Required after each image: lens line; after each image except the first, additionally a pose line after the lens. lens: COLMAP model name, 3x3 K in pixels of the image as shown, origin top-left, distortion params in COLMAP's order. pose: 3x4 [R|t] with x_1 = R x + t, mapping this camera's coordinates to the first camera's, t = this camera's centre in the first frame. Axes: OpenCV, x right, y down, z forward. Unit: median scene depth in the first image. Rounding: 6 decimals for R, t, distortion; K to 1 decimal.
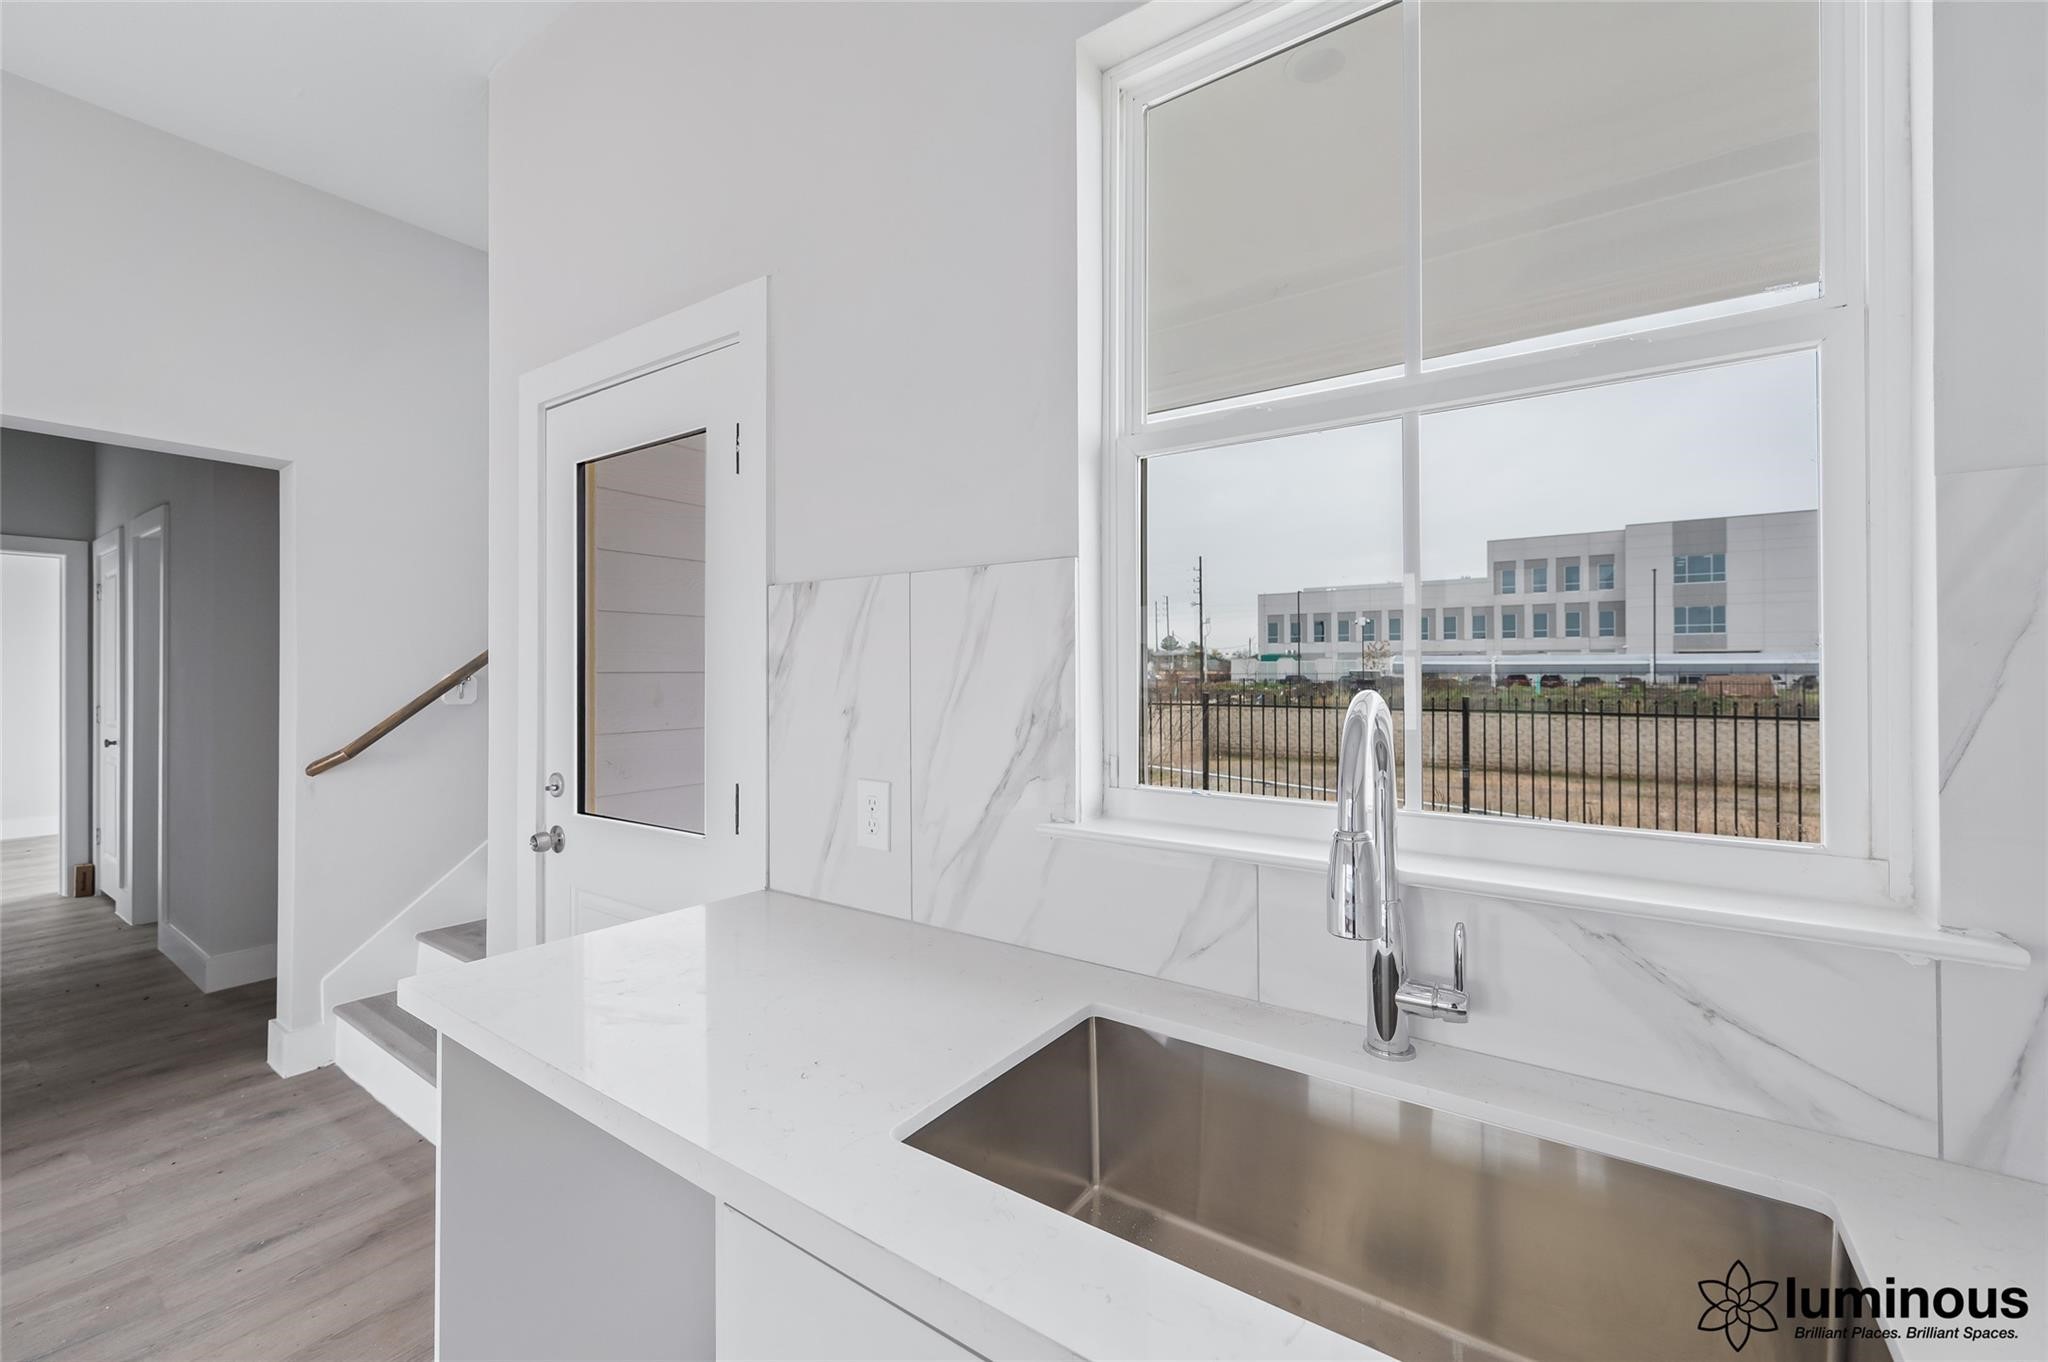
lens RADIAL K [[821.8, 0, 981.4], [0, 821.8, 666.4], [0, 0, 1]] dist [-0.000573, -0.000013]
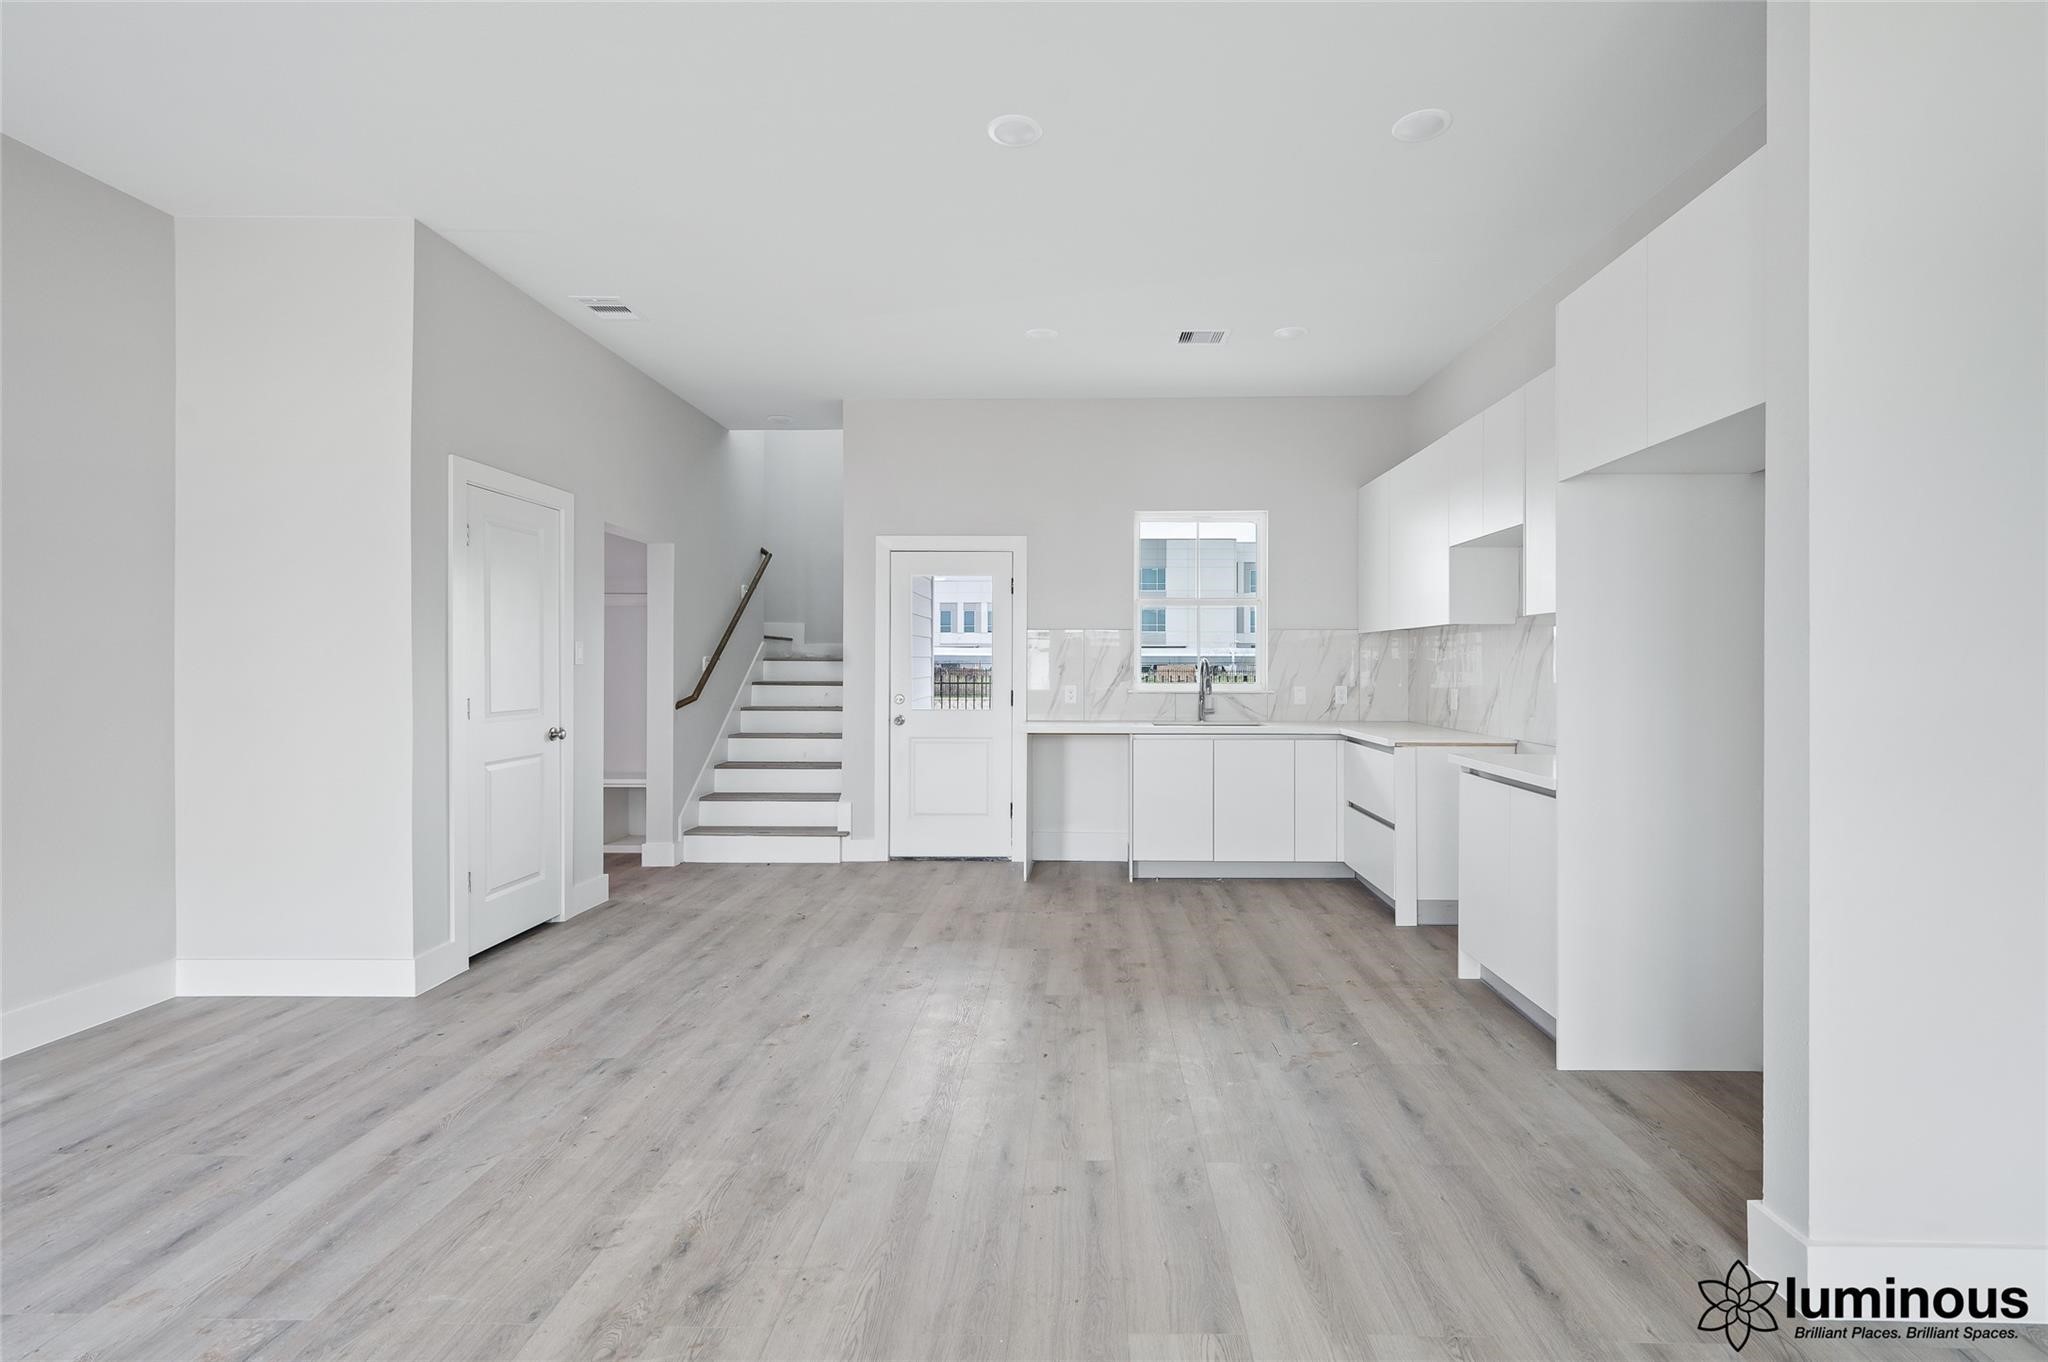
lens RADIAL K [[877.8, 0, 1030.0], [0, 877.8, 660.4], [0, 0, 1]] dist [0.000396, 0.000049]
pose [[0.834334, 0.003668, 0.551246, -2.386033], [-0.006409, 0.999975, 0.003046, 0.017070], [-0.551221, -0.006074, 0.834337, -2.124739]]
